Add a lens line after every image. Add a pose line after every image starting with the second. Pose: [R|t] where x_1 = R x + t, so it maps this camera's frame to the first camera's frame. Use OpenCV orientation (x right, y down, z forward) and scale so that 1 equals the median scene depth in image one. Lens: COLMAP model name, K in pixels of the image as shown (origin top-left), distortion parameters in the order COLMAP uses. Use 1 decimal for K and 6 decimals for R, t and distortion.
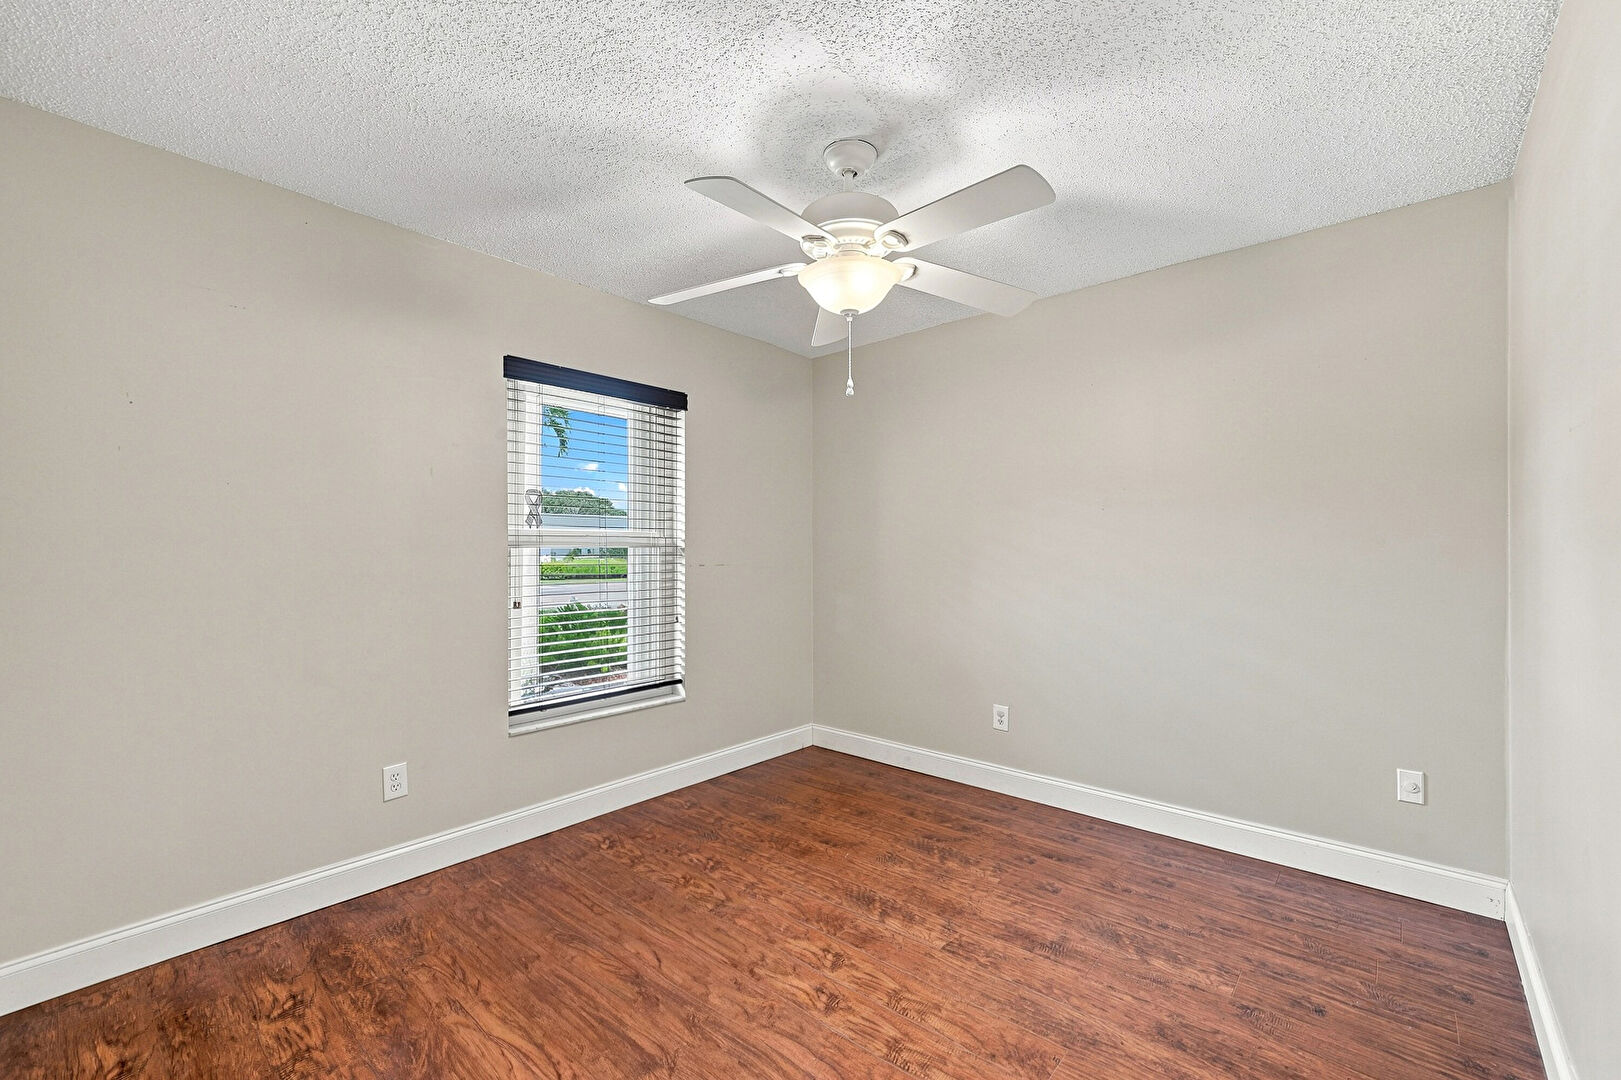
lens RADIAL K [[682.7, 0, 804.9], [0, 682.7, 544.9], [0, 0, 1]] dist [-0.000530, -0.000079]
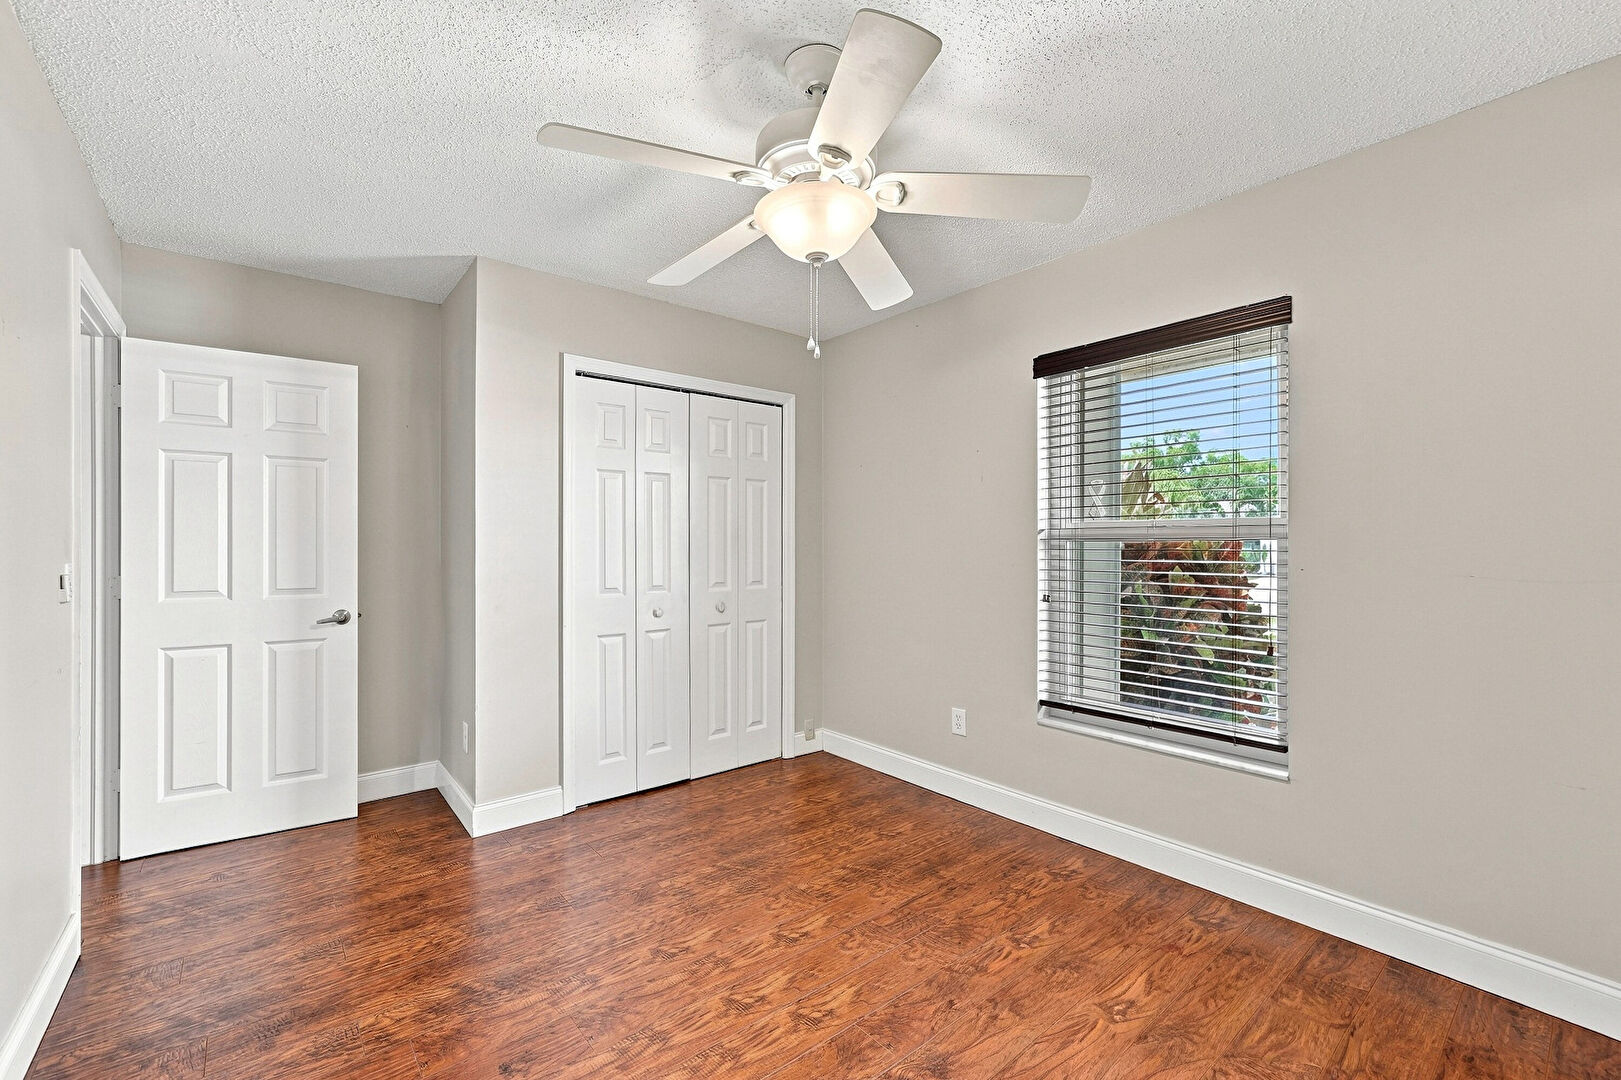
lens RADIAL K [[682.7, 0, 804.9], [0, 682.7, 544.9], [0, 0, 1]] dist [-0.000530, -0.000079]
pose [[-0.172591, -0.000095, -0.984994, 0.726282], [0.006049, 0.999981, -0.001156, 0.008934], [0.984975, -0.006157, -0.172587, 0.930789]]
